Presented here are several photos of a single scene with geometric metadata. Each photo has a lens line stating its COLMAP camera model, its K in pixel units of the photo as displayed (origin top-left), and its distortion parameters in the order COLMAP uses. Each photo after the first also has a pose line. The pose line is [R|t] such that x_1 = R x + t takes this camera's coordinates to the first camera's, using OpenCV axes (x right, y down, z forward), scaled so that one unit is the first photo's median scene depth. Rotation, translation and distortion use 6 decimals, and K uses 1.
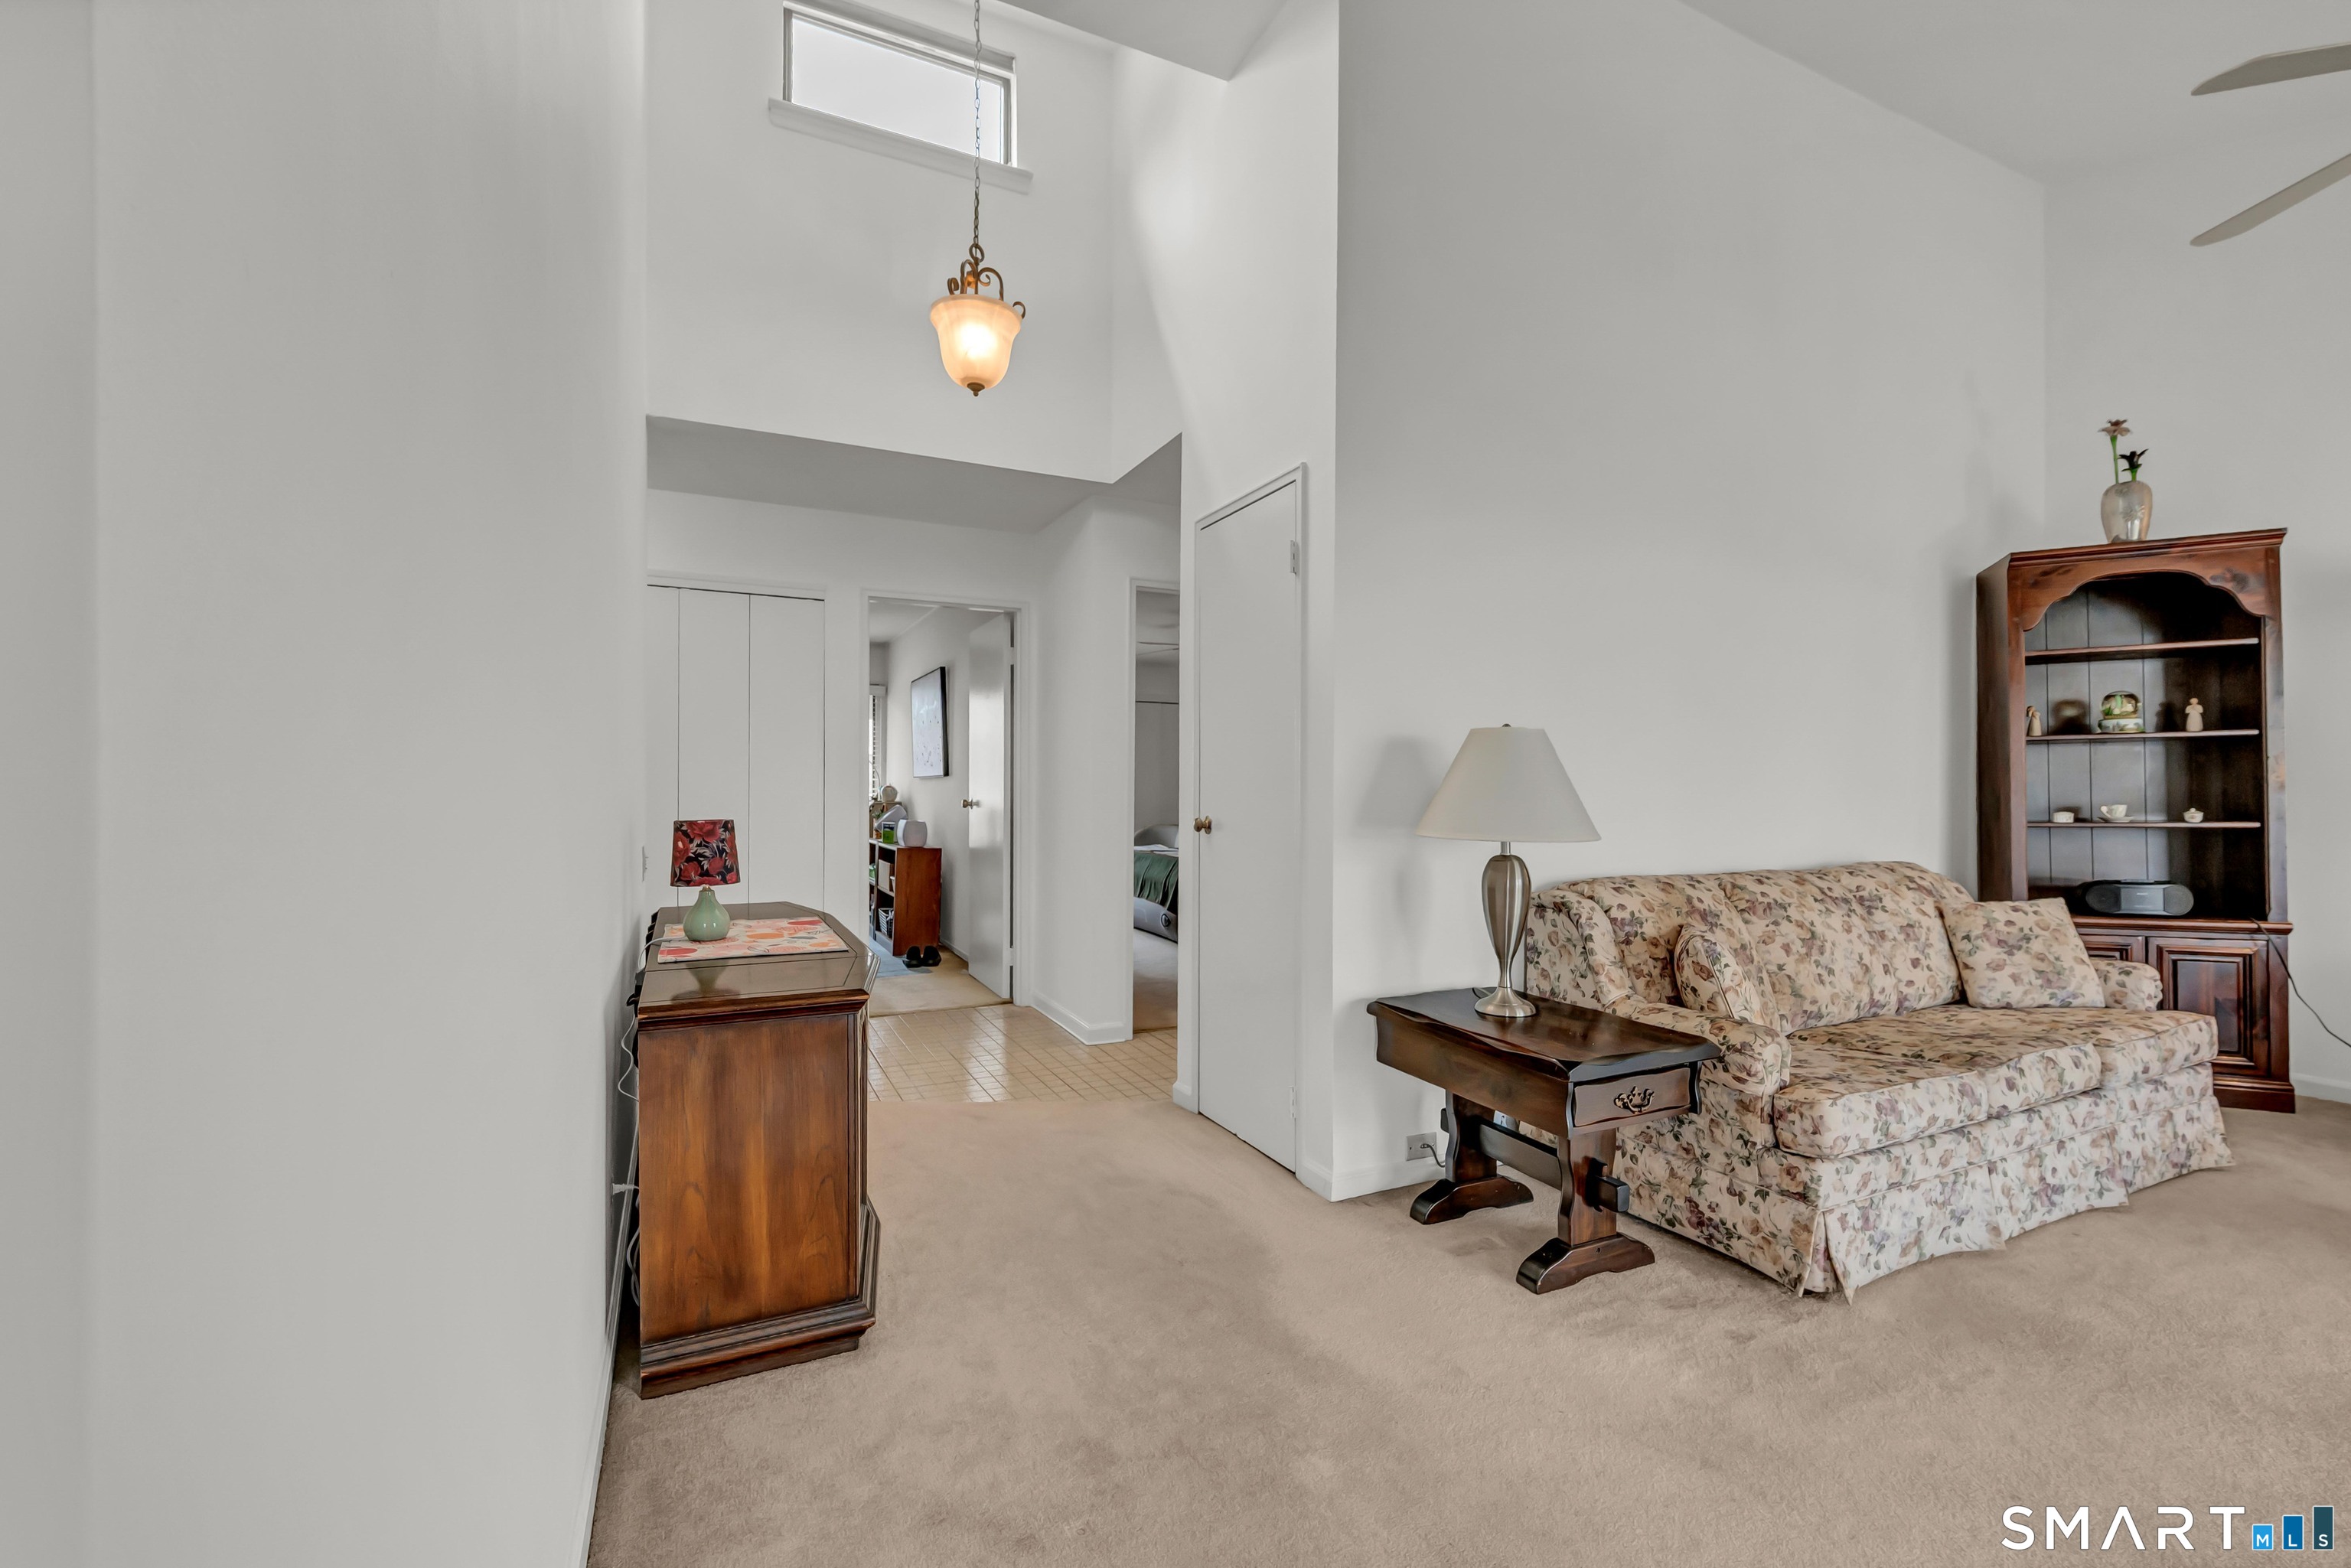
lens RADIAL K [[947.5, 0, 1172.3], [0, 947.5, 796.7], [0, 0, 1]] dist [-0.006448, 0.000034]
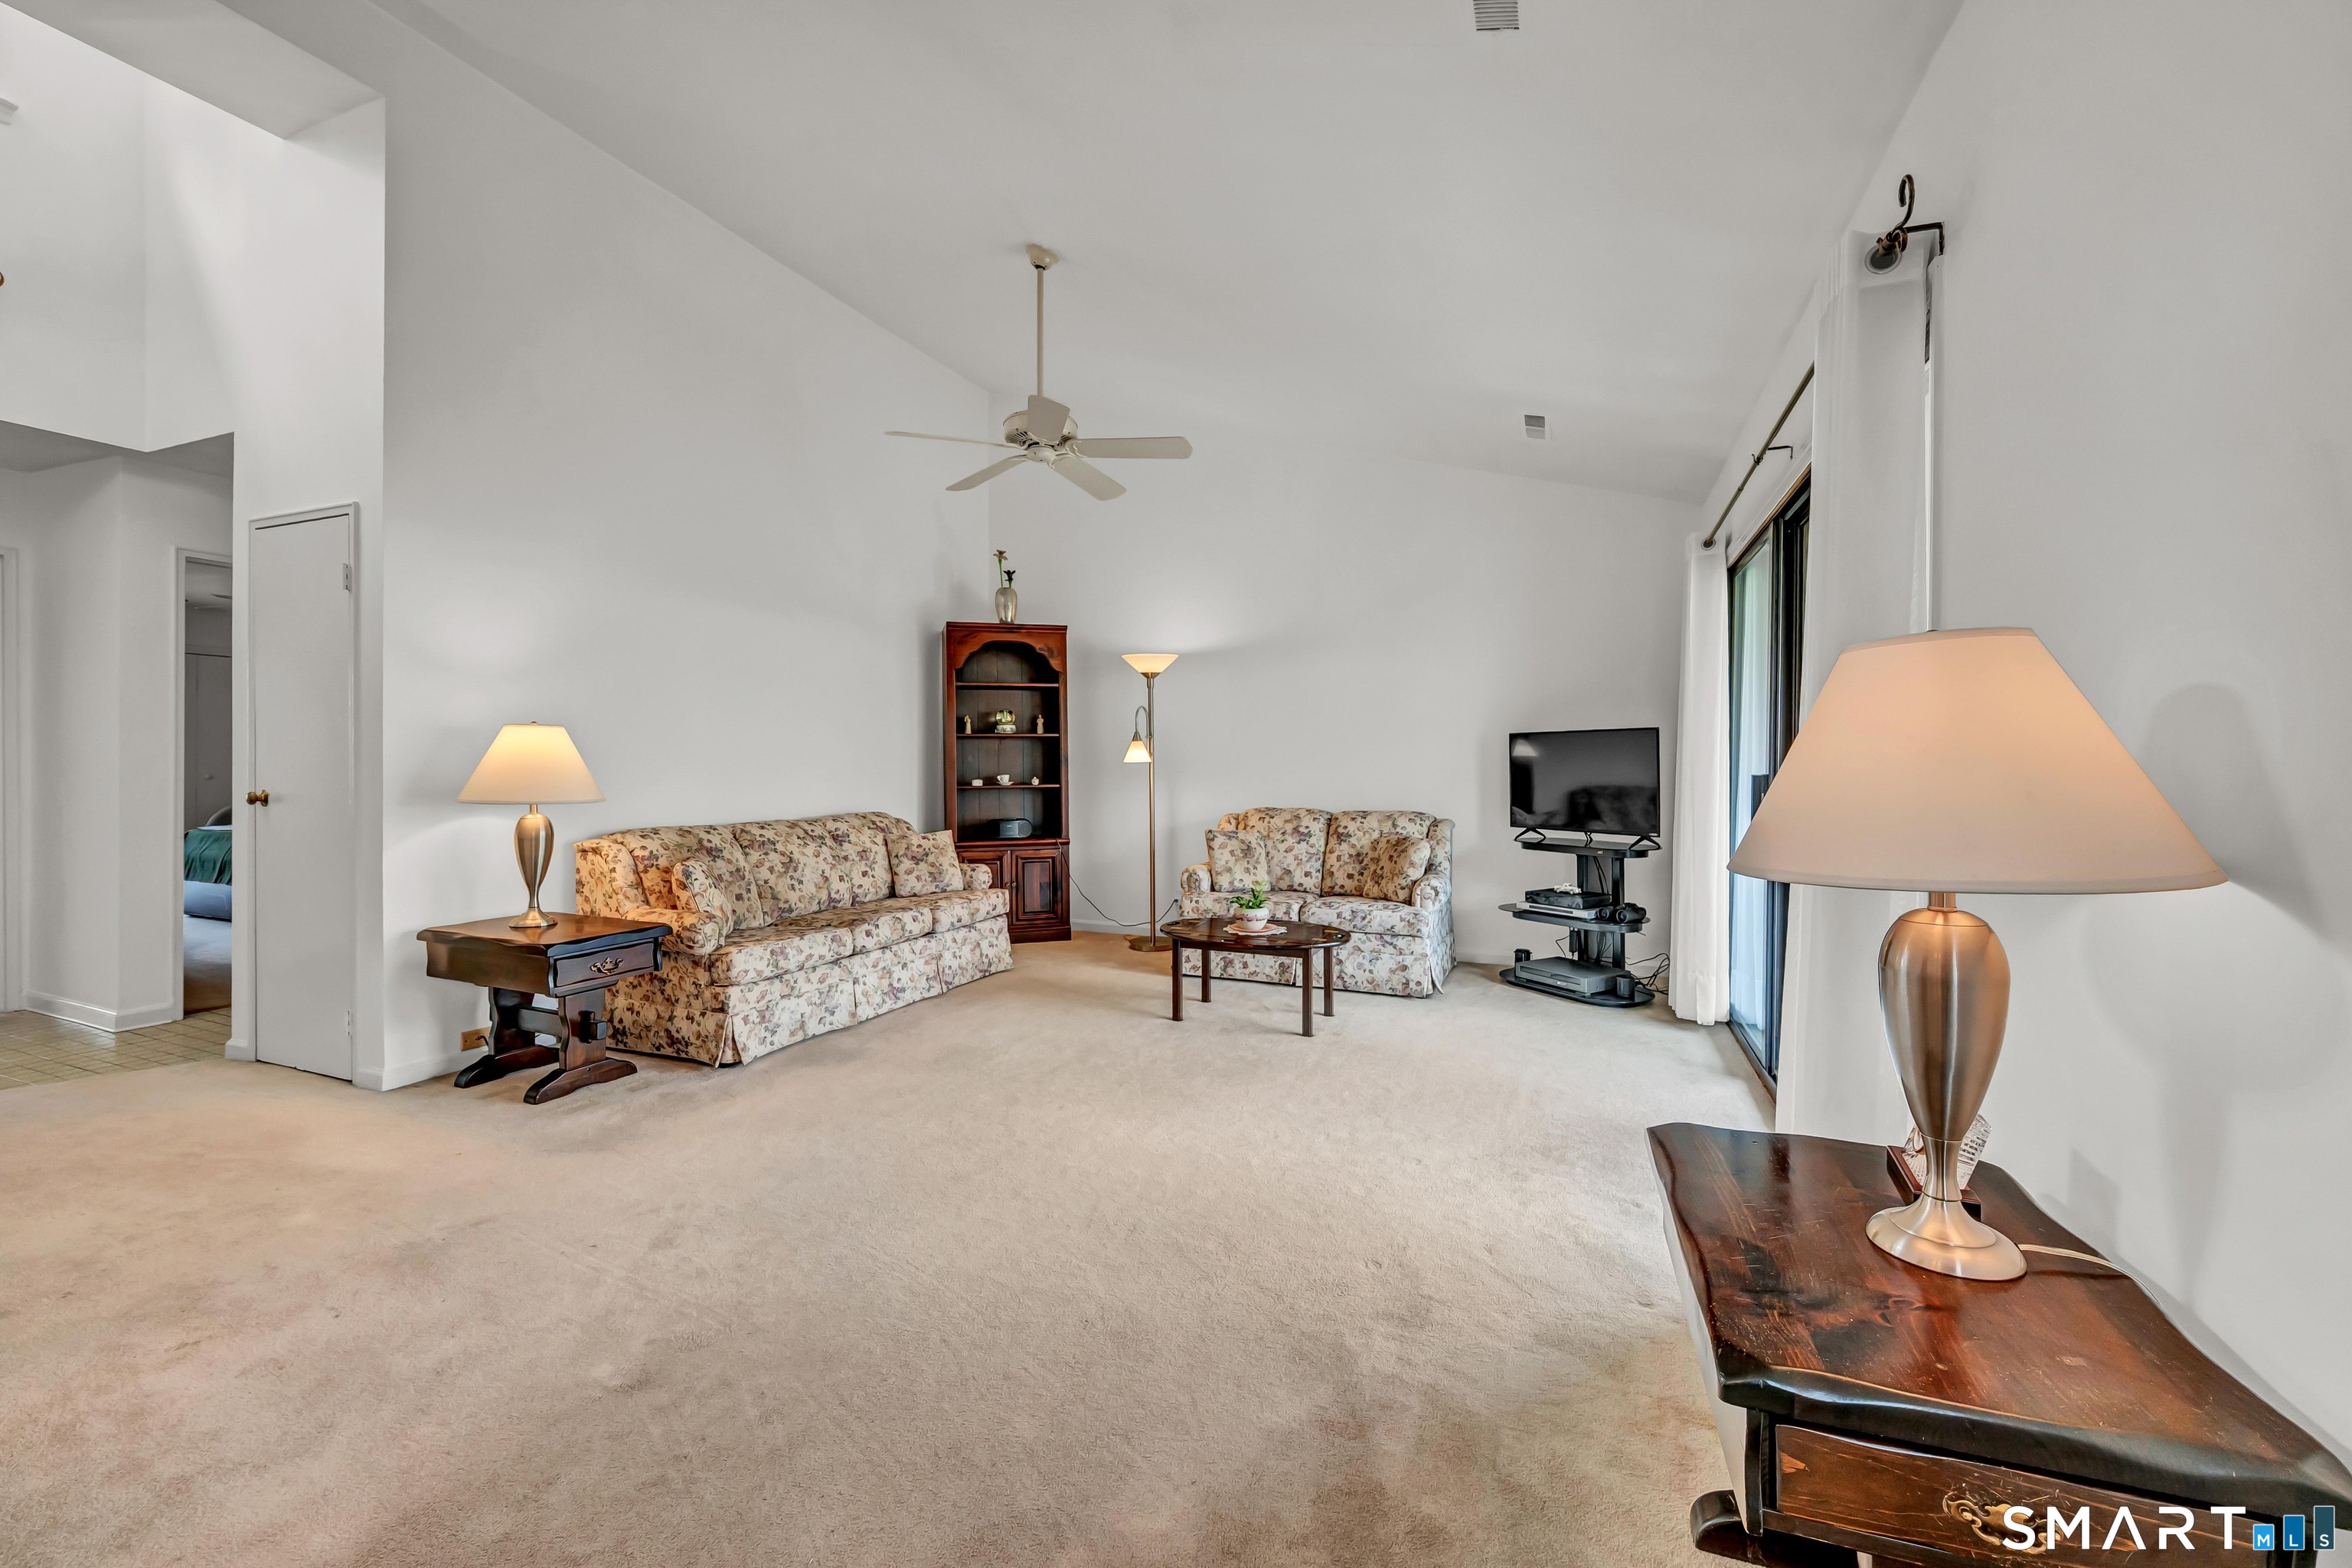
lens RADIAL K [[947.9, 0, 1184.0], [0, 947.9, 772.8], [0, 0, 1]] dist [-0.006448, 0.000034]
pose [[0.743364, -0.003768, 0.668877, 0.116571], [-0.001487, 0.999972, 0.007286, -0.010785], [-0.668886, -0.006411, 0.743338, -0.623828]]
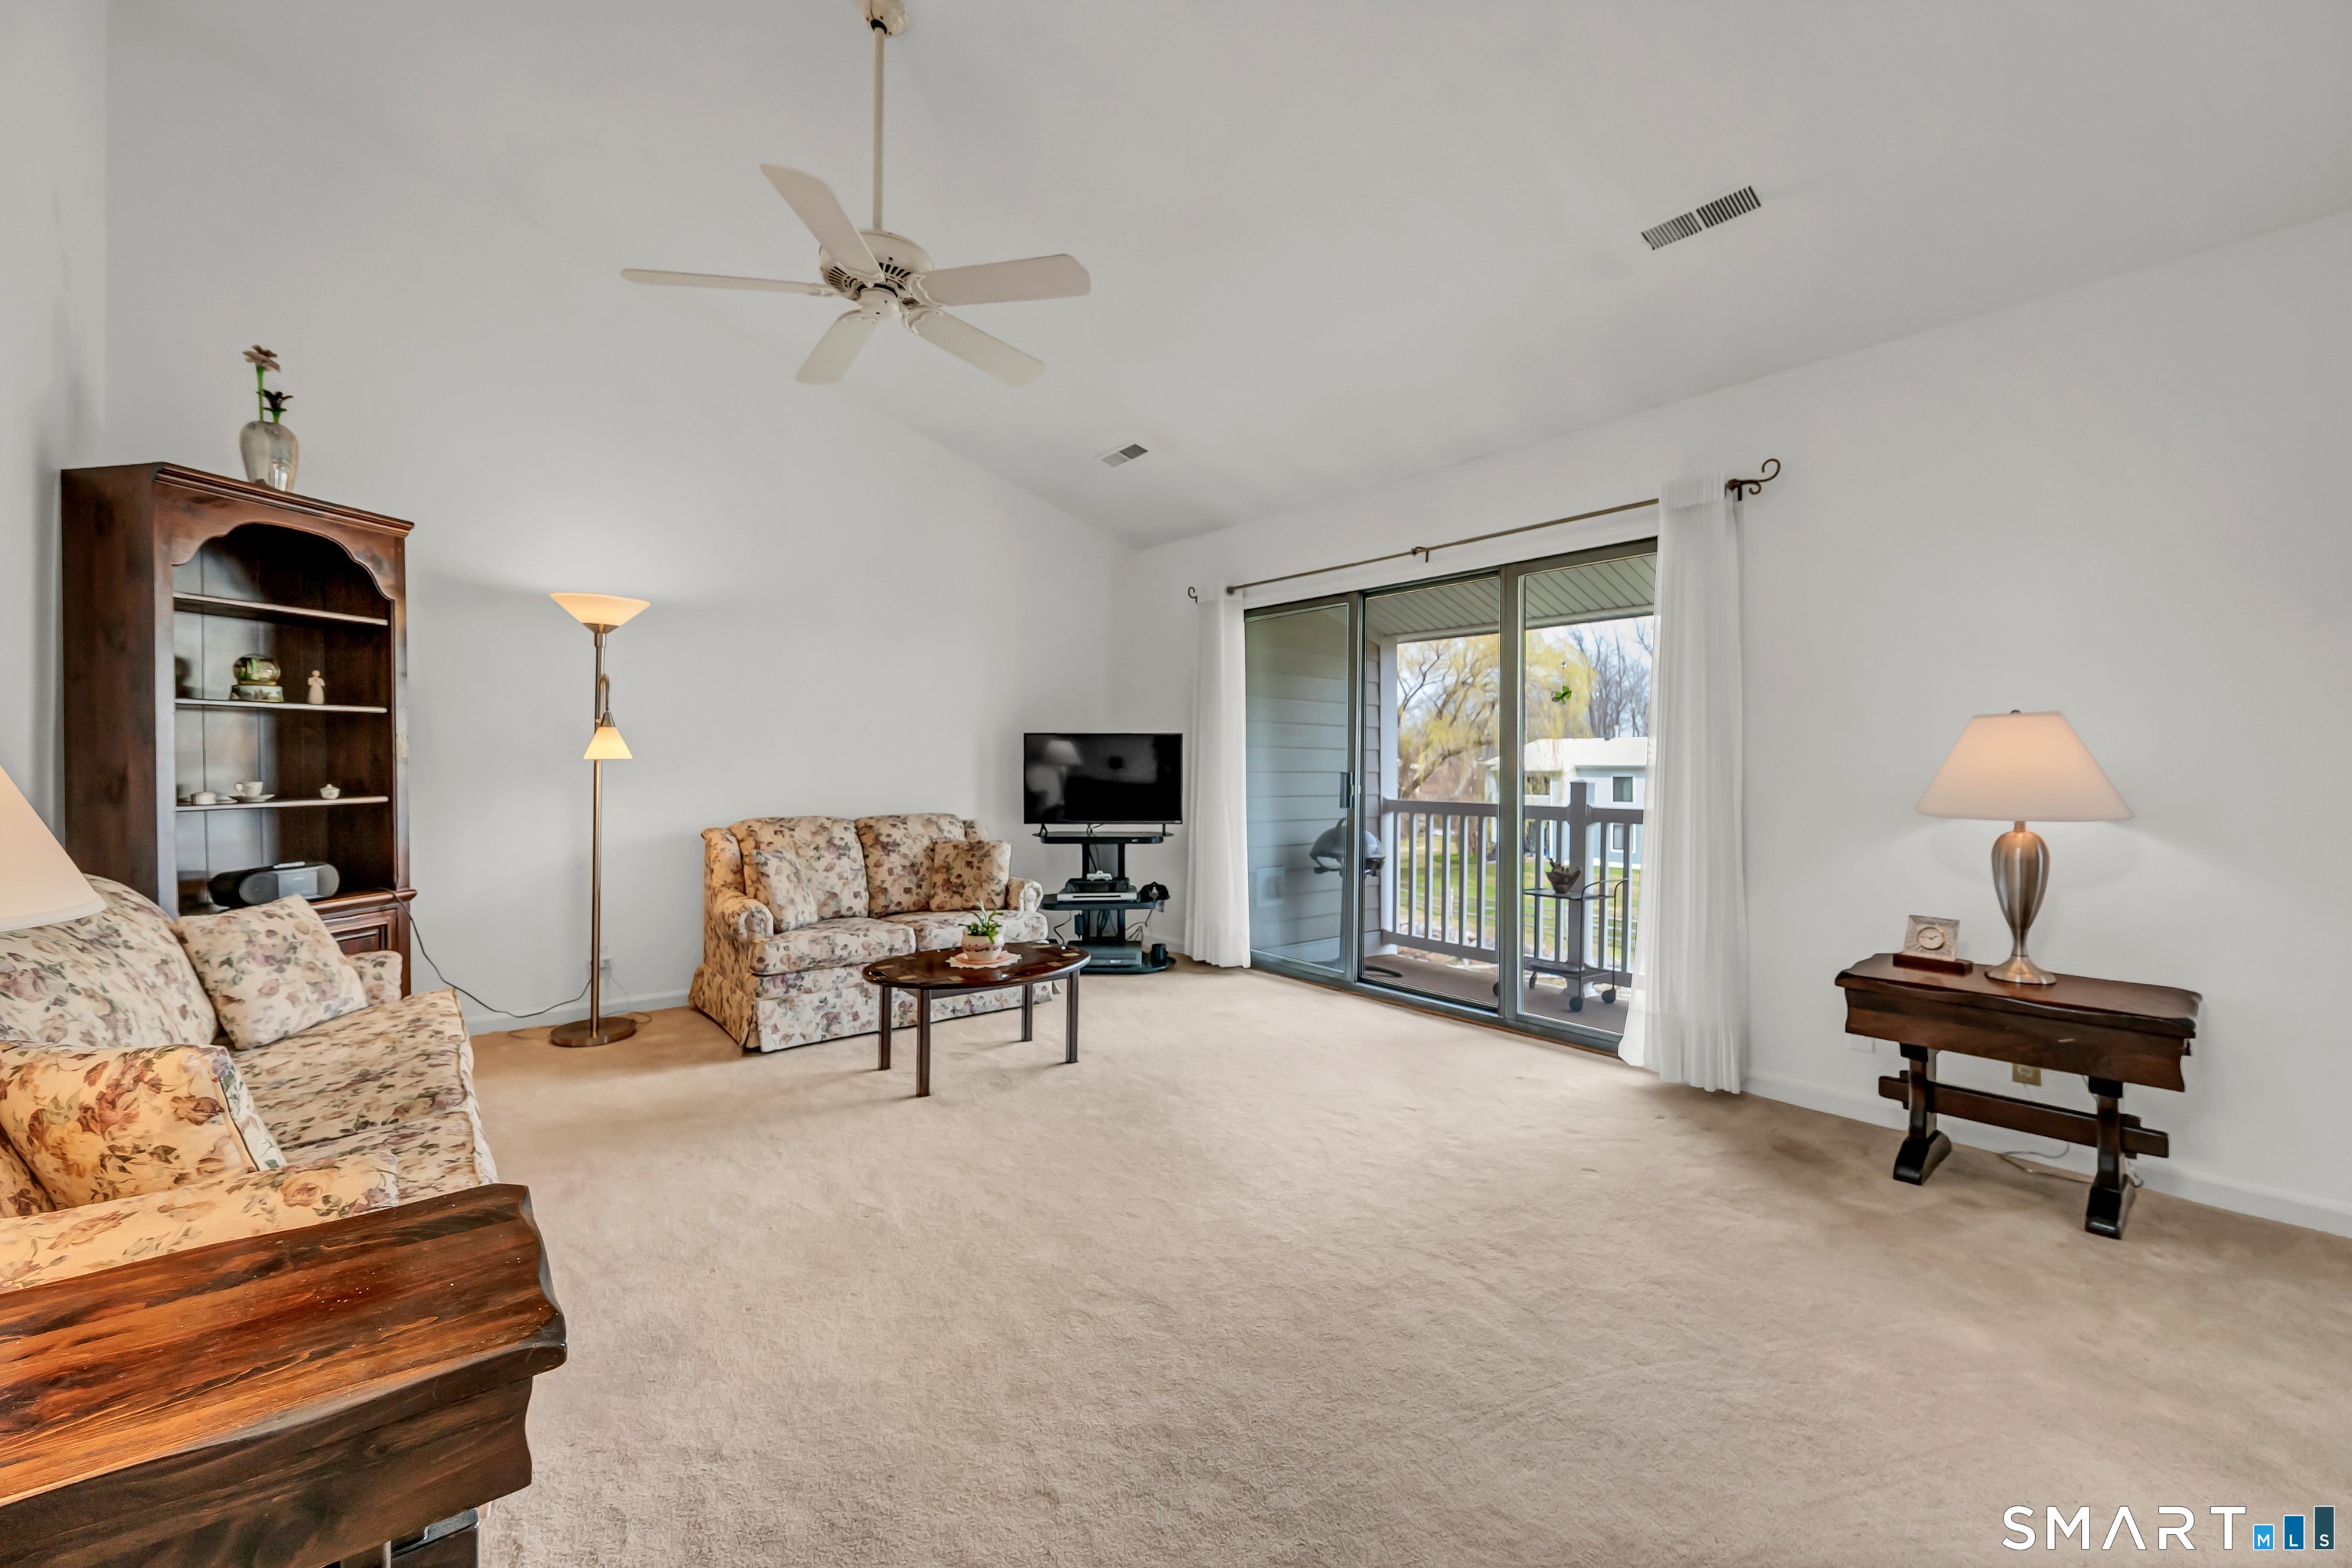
lens RADIAL K [[947.9, 0, 1163.2], [0, 947.9, 768.5], [0, 0, 1]] dist [-0.006448, 0.000034]
pose [[-0.234120, -0.005682, 0.972191, -0.079684], [-0.002404, 0.999983, 0.005266, -0.013866], [-0.972205, -0.001104, -0.234130, 0.493344]]
